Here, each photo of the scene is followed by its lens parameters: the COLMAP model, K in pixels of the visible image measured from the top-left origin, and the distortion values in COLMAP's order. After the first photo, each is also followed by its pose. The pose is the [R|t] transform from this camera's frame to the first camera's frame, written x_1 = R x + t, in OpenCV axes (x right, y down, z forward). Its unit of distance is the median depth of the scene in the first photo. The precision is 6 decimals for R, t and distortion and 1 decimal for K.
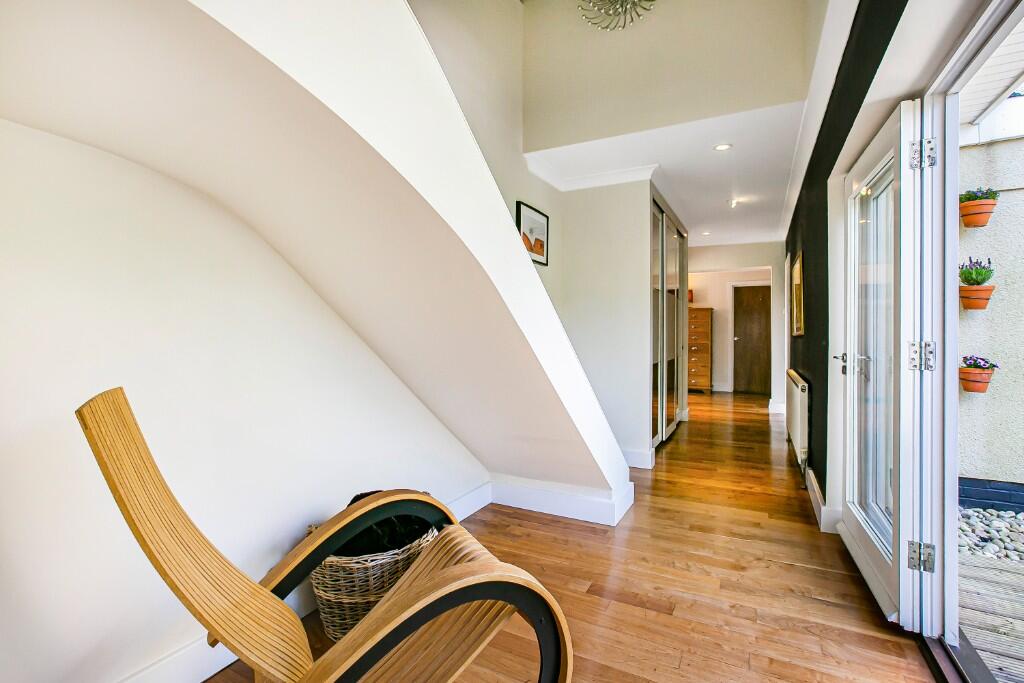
lens RADIAL K [[470.0, 0, 515.5], [0, 470.0, 335.8], [0, 0, 1]] dist [-0.027236, 0.008179]
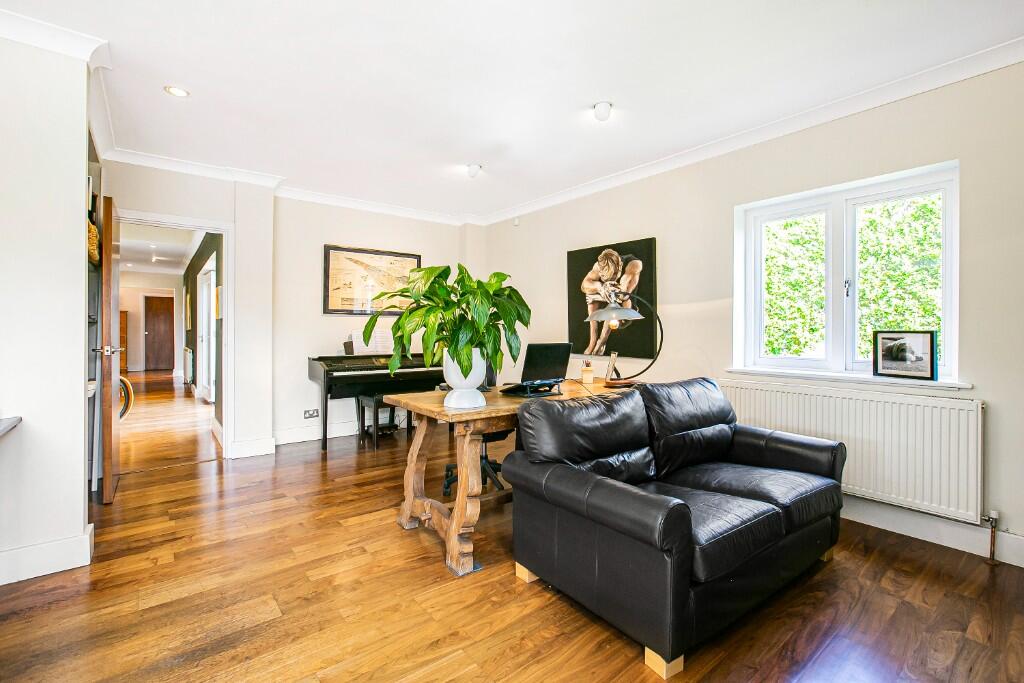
lens RADIAL K [[470.0, 0, 515.9], [0, 470.0, 334.2], [0, 0, 1]] dist [-0.027236, 0.008179]
pose [[0.416916, 0.001587, 0.908943, -0.348737], [-0.001505, 0.999998, -0.001056, 0.009016], [-0.908944, -0.000928, 0.416918, -0.619673]]
